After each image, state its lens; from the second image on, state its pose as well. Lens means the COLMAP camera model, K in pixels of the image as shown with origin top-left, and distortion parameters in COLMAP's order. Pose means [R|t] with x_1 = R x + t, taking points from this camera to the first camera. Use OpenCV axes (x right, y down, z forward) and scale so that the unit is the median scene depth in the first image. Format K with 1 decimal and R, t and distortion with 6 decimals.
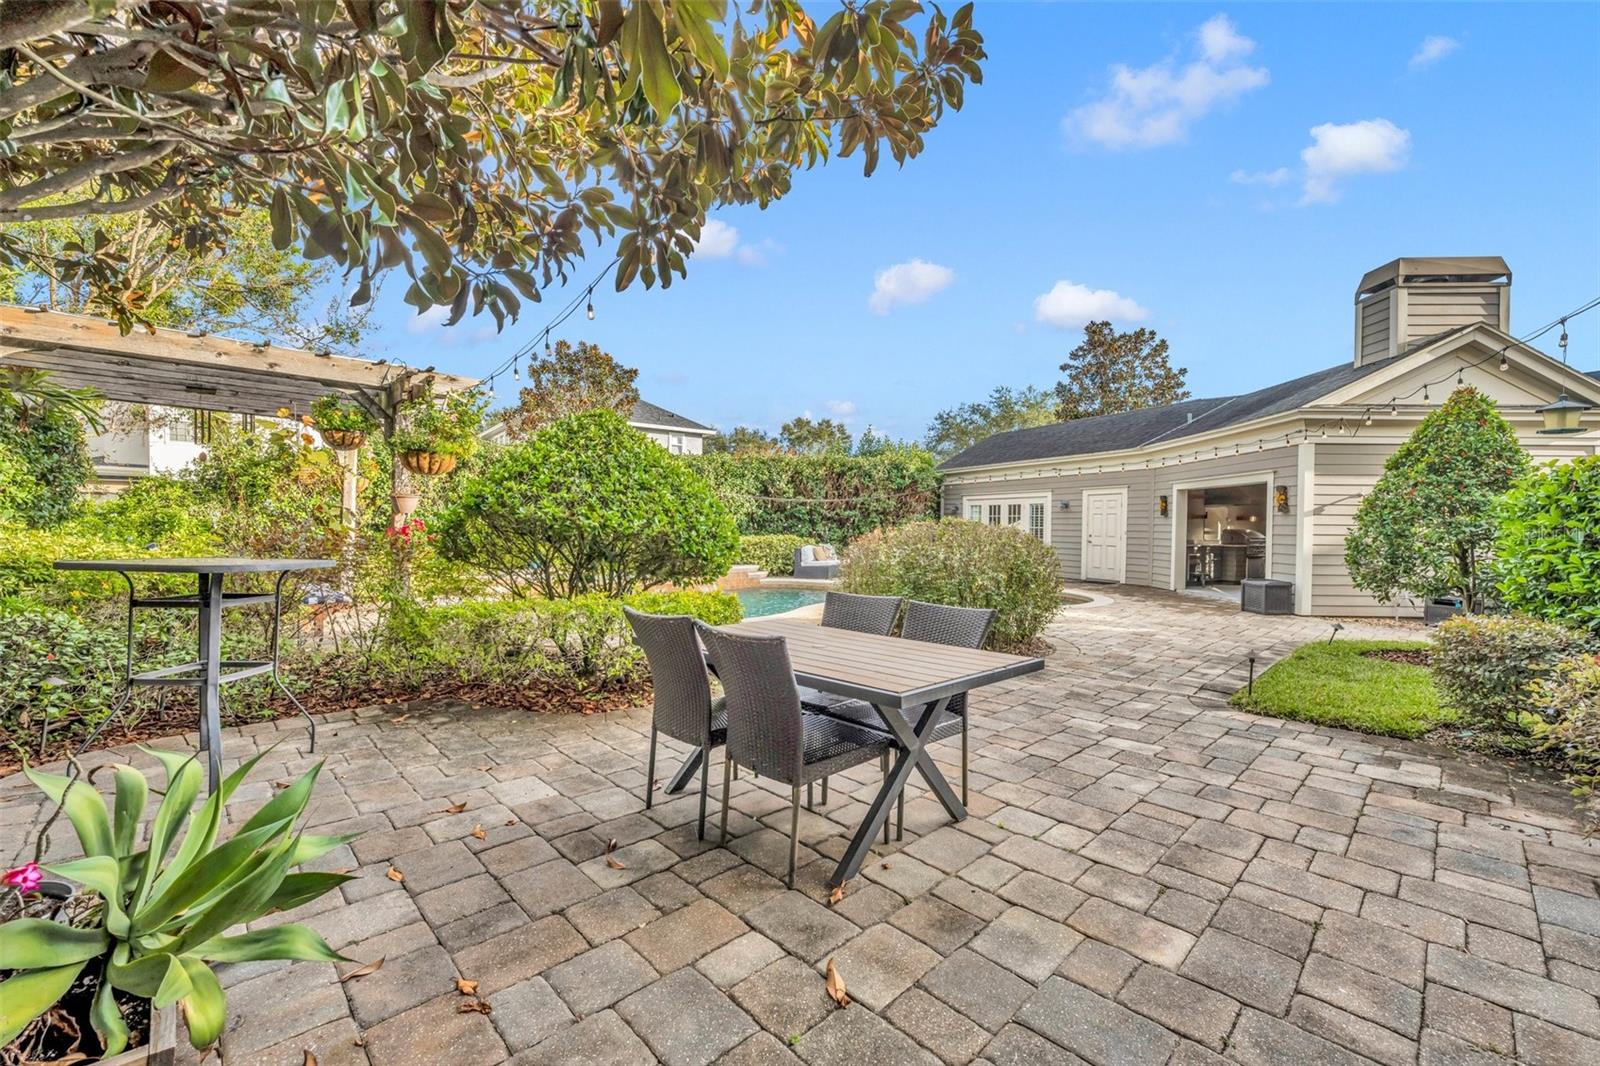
lens RADIAL K [[641.3, 0, 800.2], [0, 641.3, 534.6], [0, 0, 1]] dist [-0.000792, -0.000055]
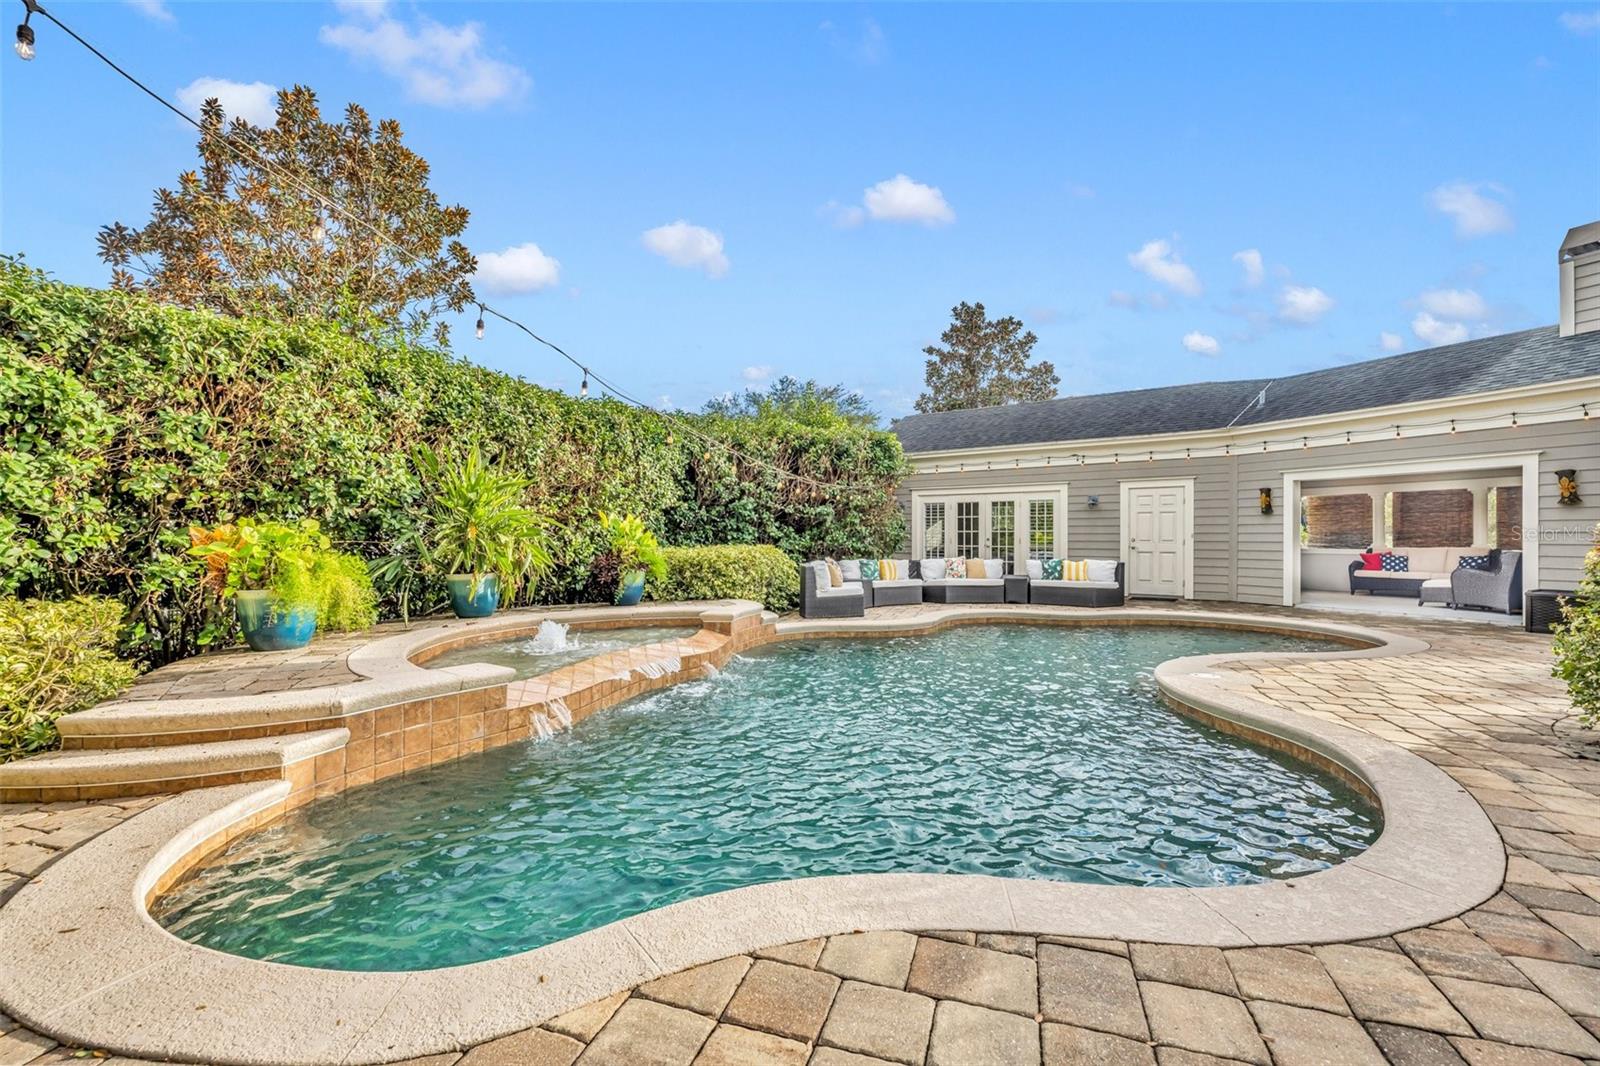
lens RADIAL K [[665.1, 0, 816.9], [0, 665.1, 536.2], [0, 0, 1]] dist [-0.001797, -0.000189]
pose [[0.878701, -0.009842, 0.477271, -0.256931], [0.016430, 0.999819, -0.009632, -0.001044], [-0.477090, 0.016305, 0.878703, 0.416187]]
